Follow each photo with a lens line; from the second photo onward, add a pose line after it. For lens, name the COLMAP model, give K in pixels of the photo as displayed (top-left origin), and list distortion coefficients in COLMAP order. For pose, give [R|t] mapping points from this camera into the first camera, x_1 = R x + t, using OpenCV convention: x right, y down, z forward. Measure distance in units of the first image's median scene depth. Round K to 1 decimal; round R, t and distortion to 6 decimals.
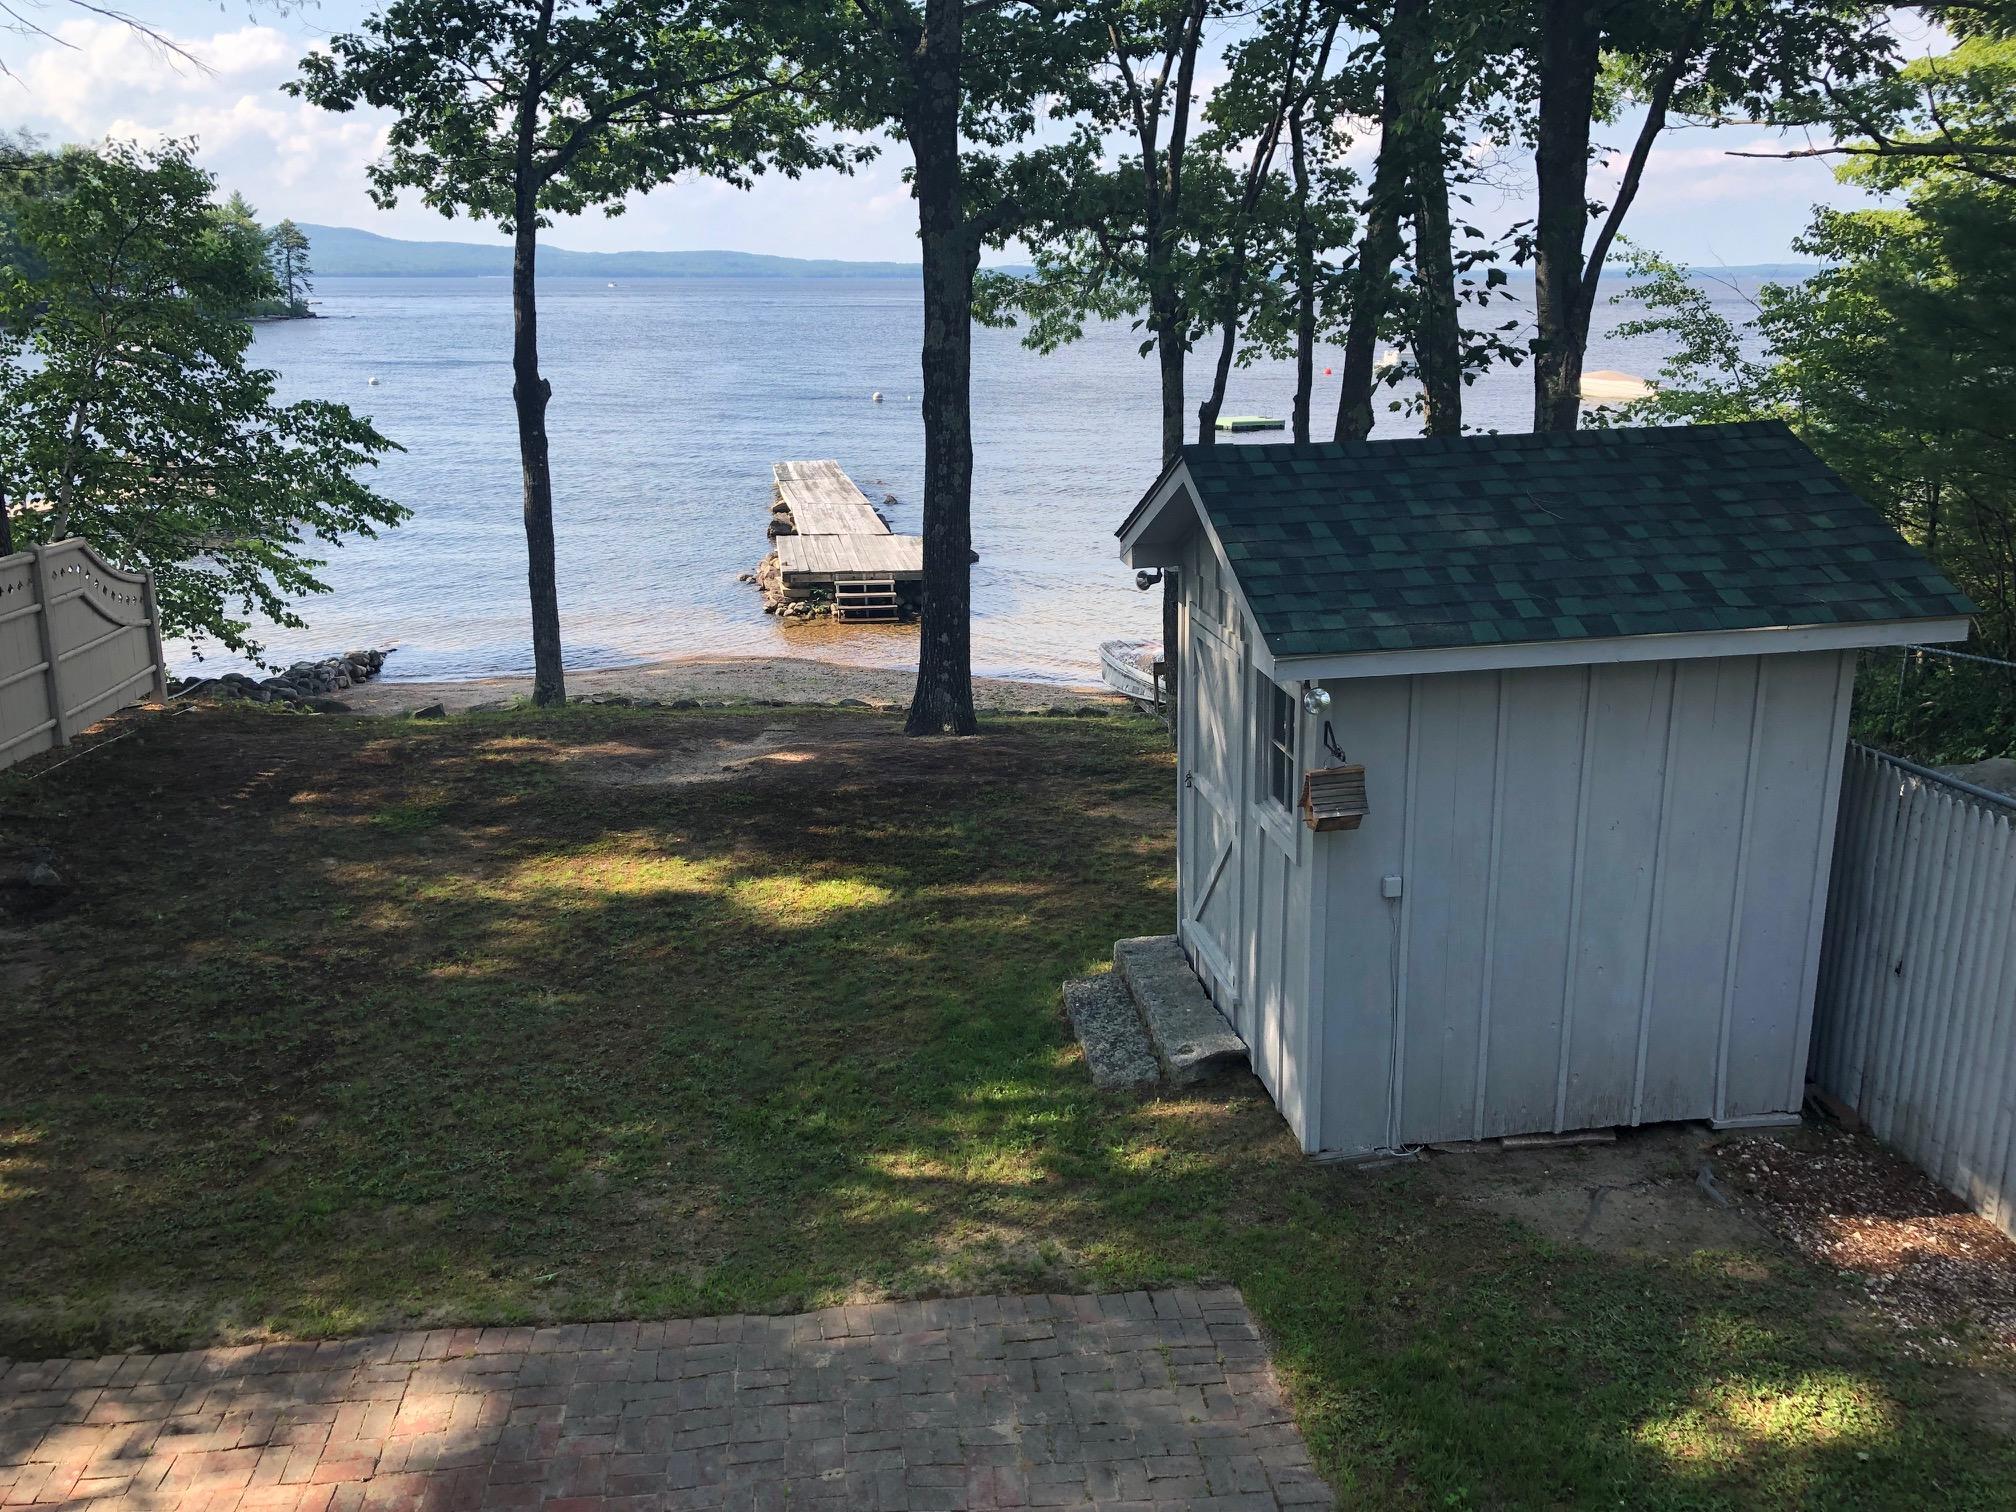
lens RADIAL K [[1659.7, 0, 1008.0], [0, 1659.7, 756.0], [0, 0, 1]] dist [0.005784, -0.000129]
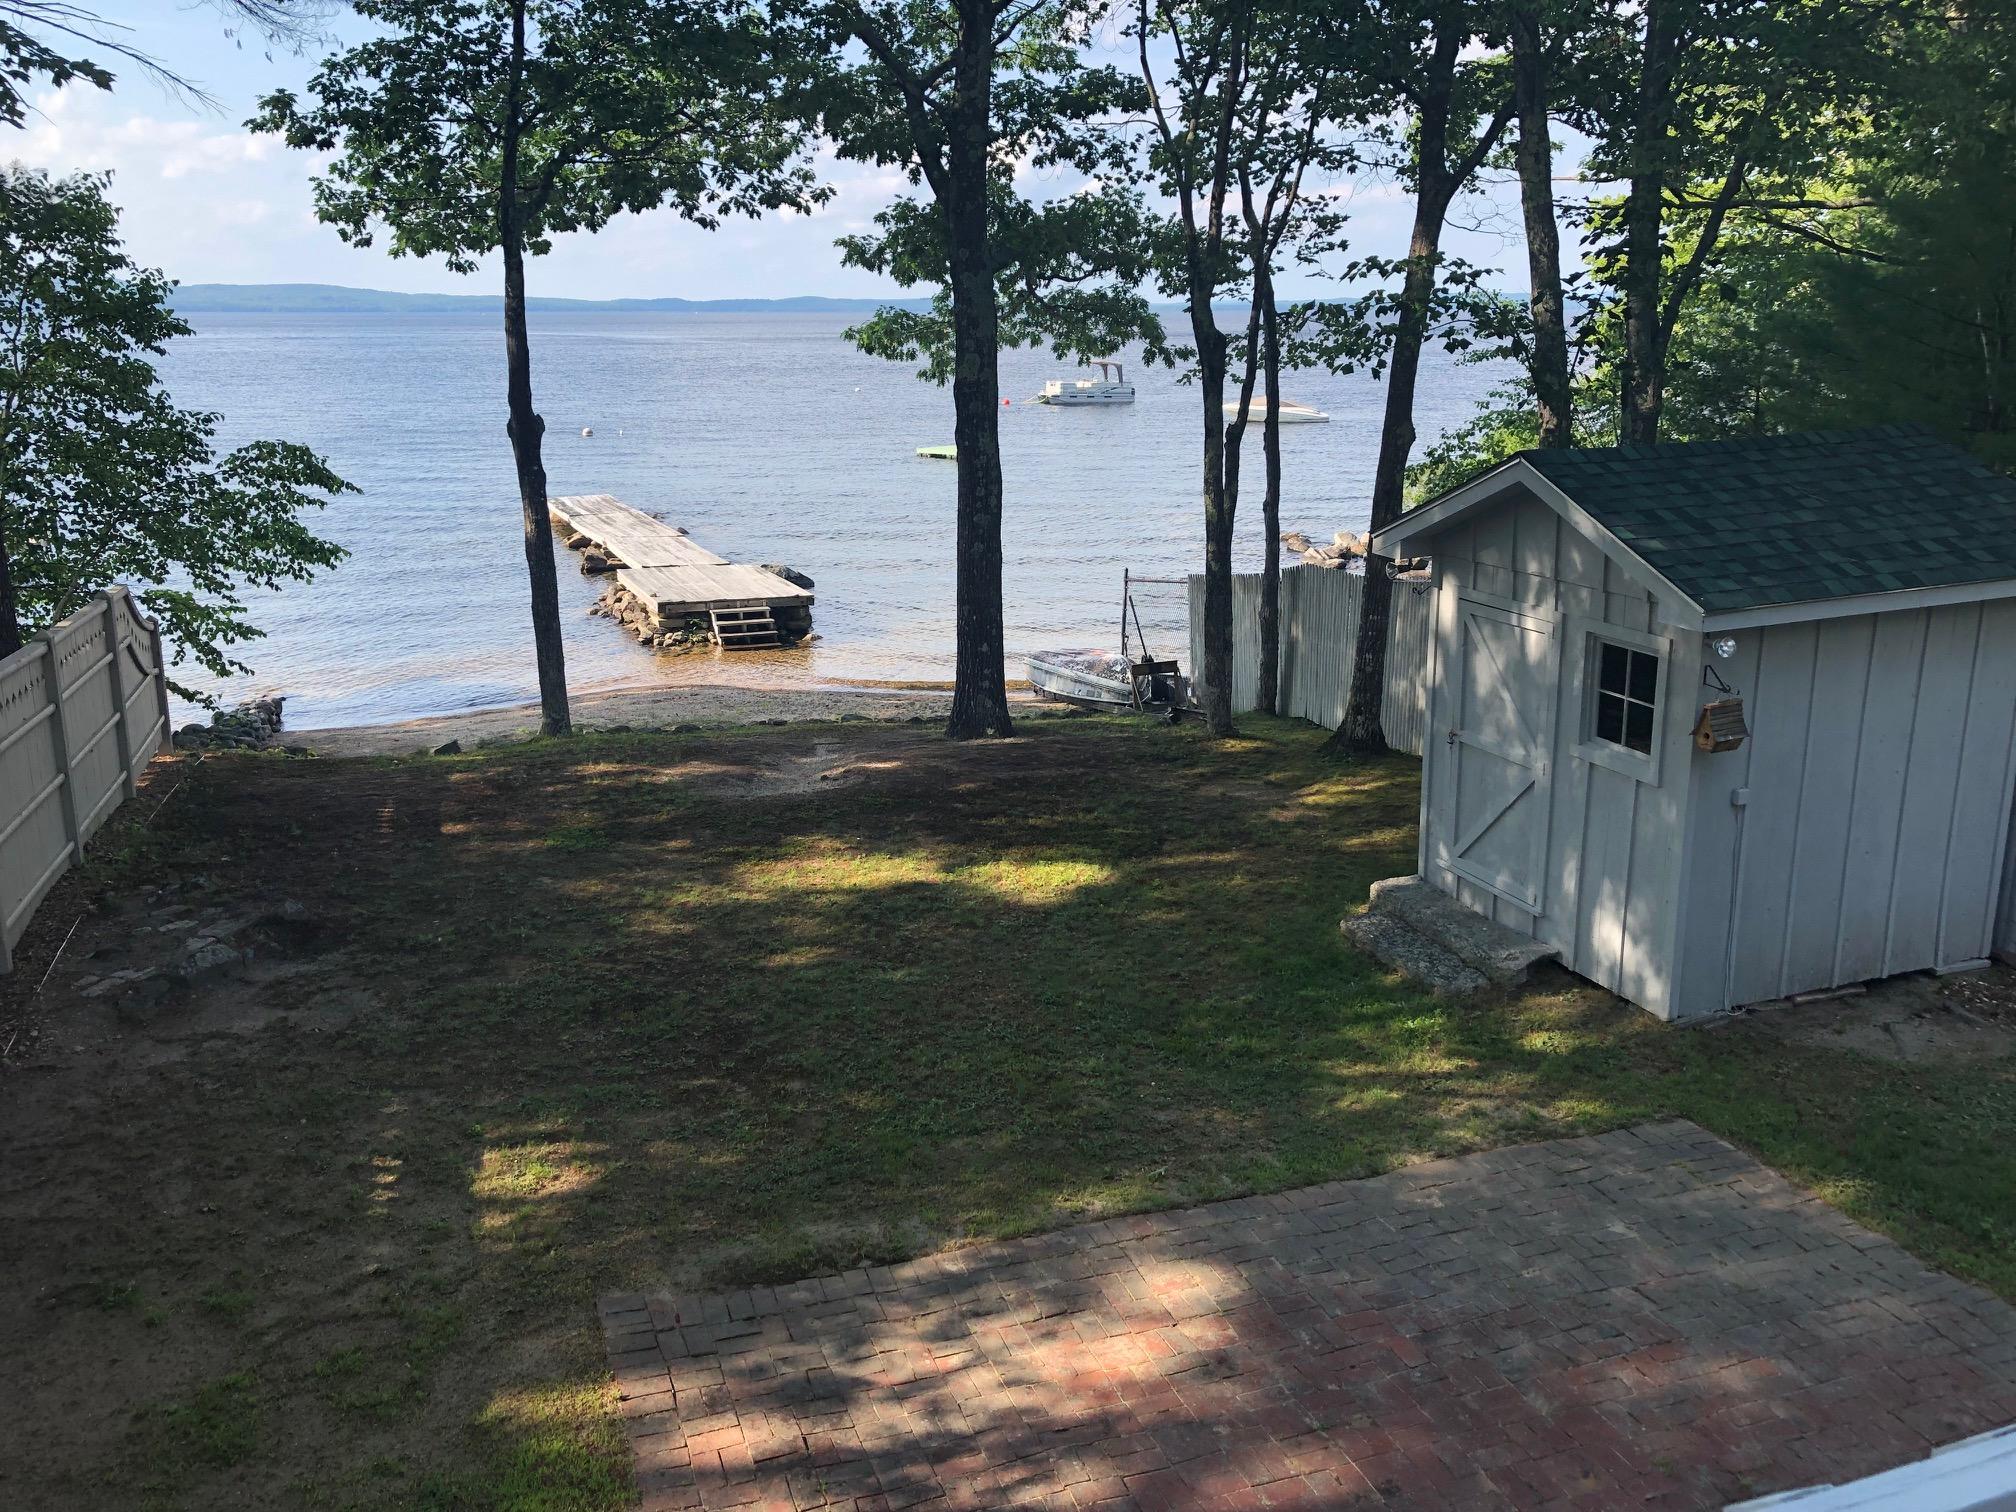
lens RADIAL K [[1659.7, 0, 1008.0], [0, 1659.7, 756.0], [0, 0, 1]] dist [0.005784, -0.000129]
pose [[0.975989, -0.059513, 0.209530, -0.303533], [0.063404, 0.997917, -0.011896, 0.014873], [-0.208386, 0.024895, 0.977730, -0.061220]]
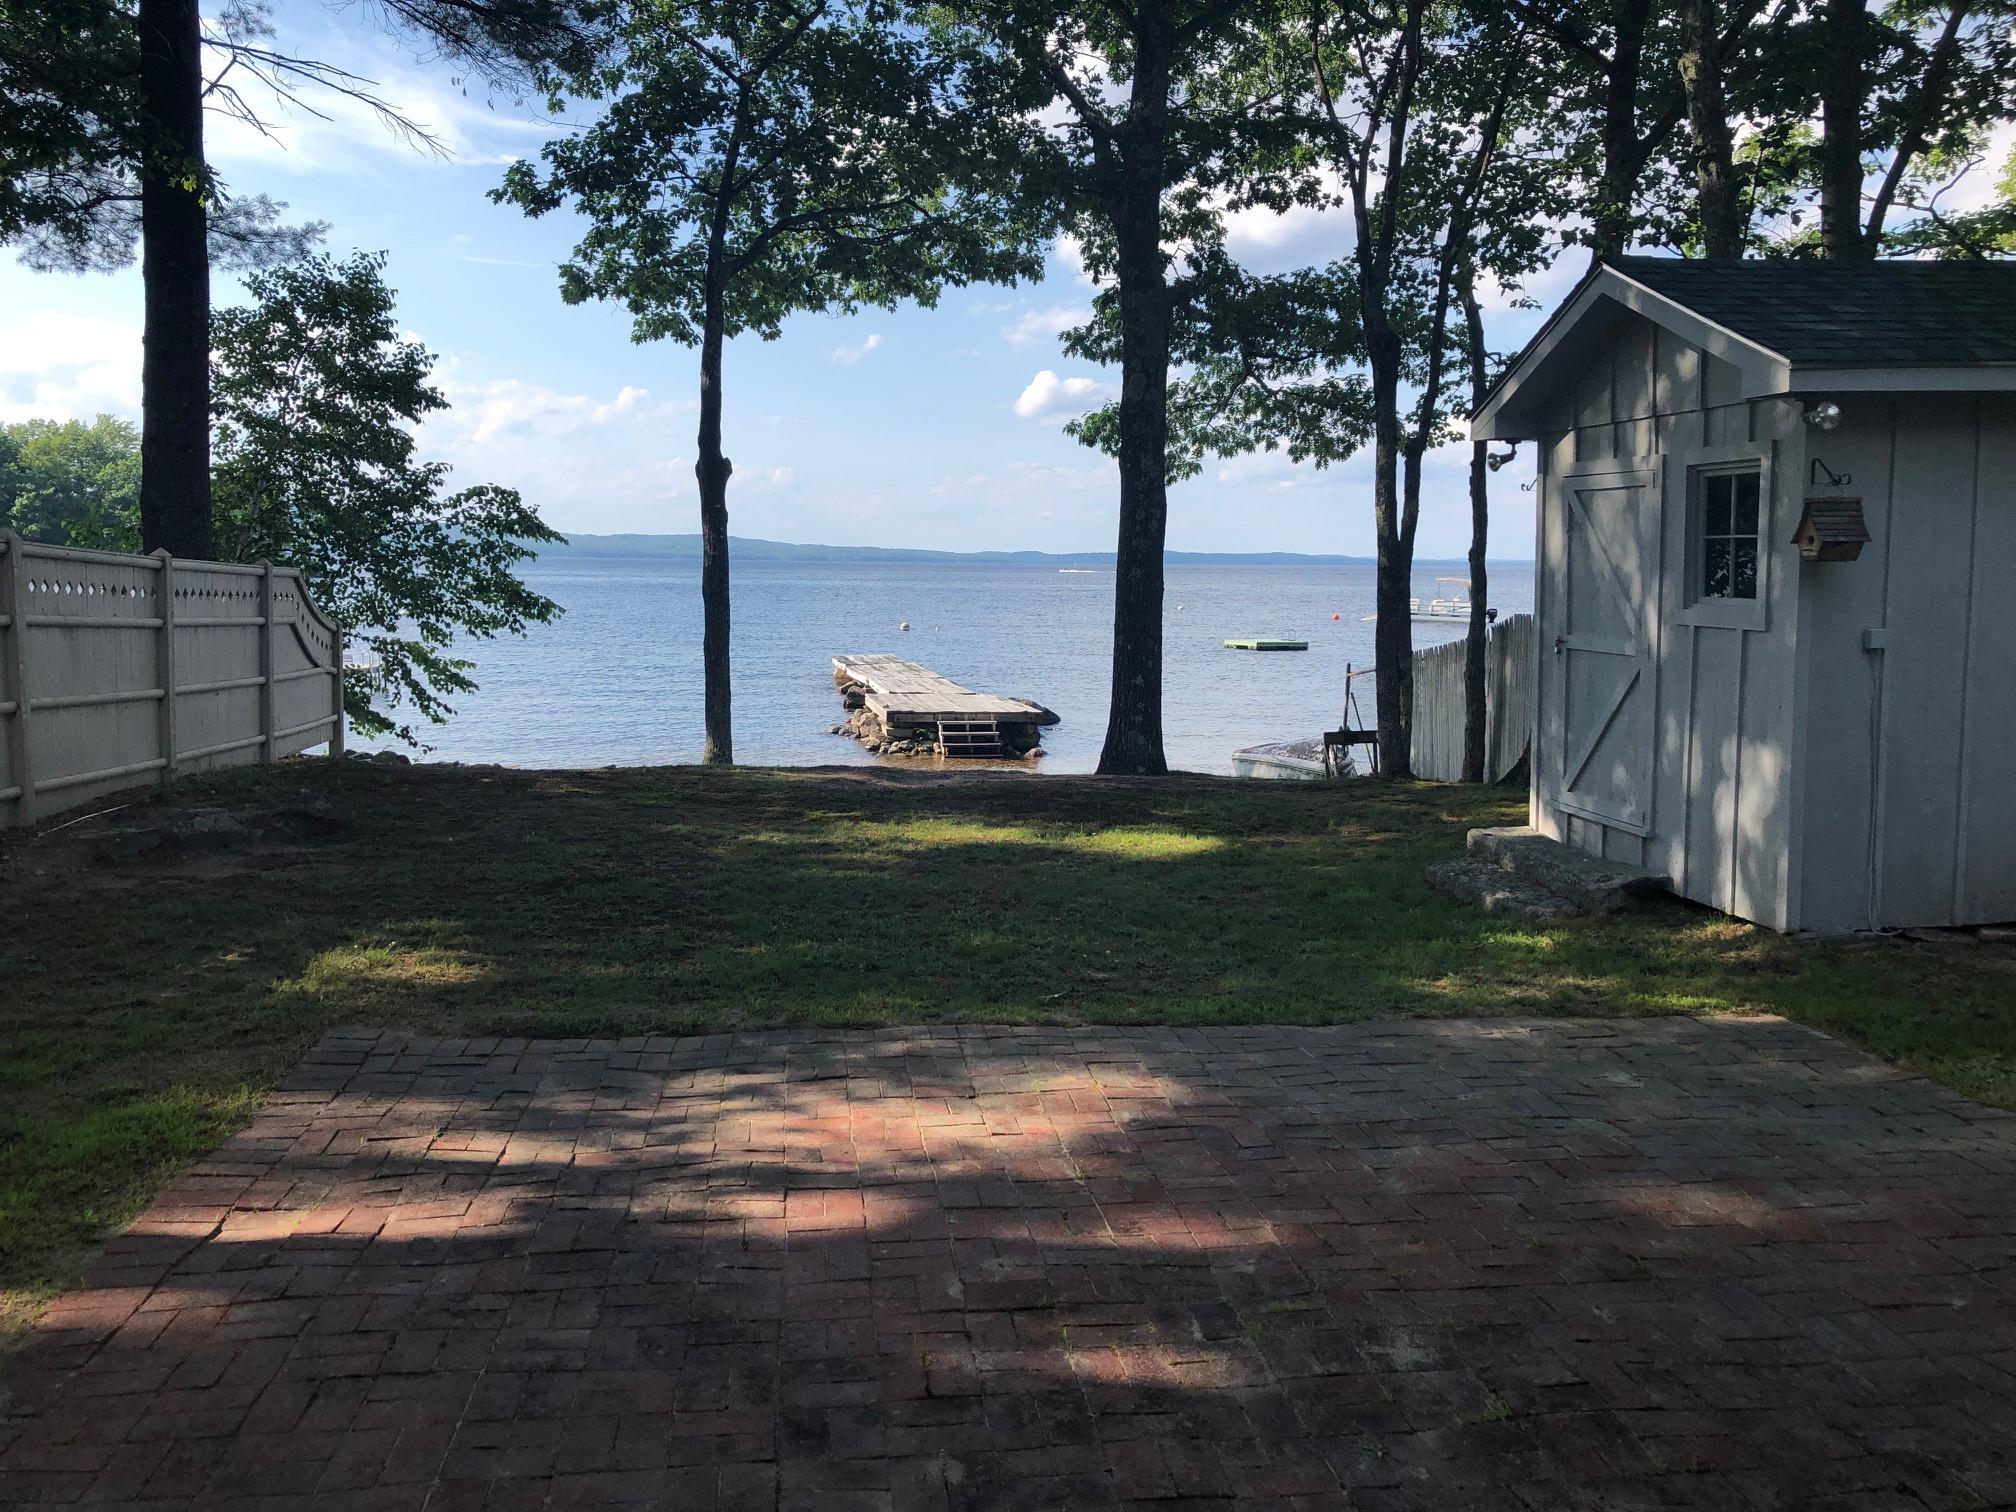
lens RADIAL K [[1665.0, 0, 995.1], [0, 1665.0, 740.5], [0, 0, 1]] dist [0.007558, 0.001129]
pose [[0.999959, 0.007940, 0.004397, -0.156925], [-0.007057, 0.984818, -0.173444, 0.167132], [-0.005707, 0.173406, 0.984834, 0.019105]]
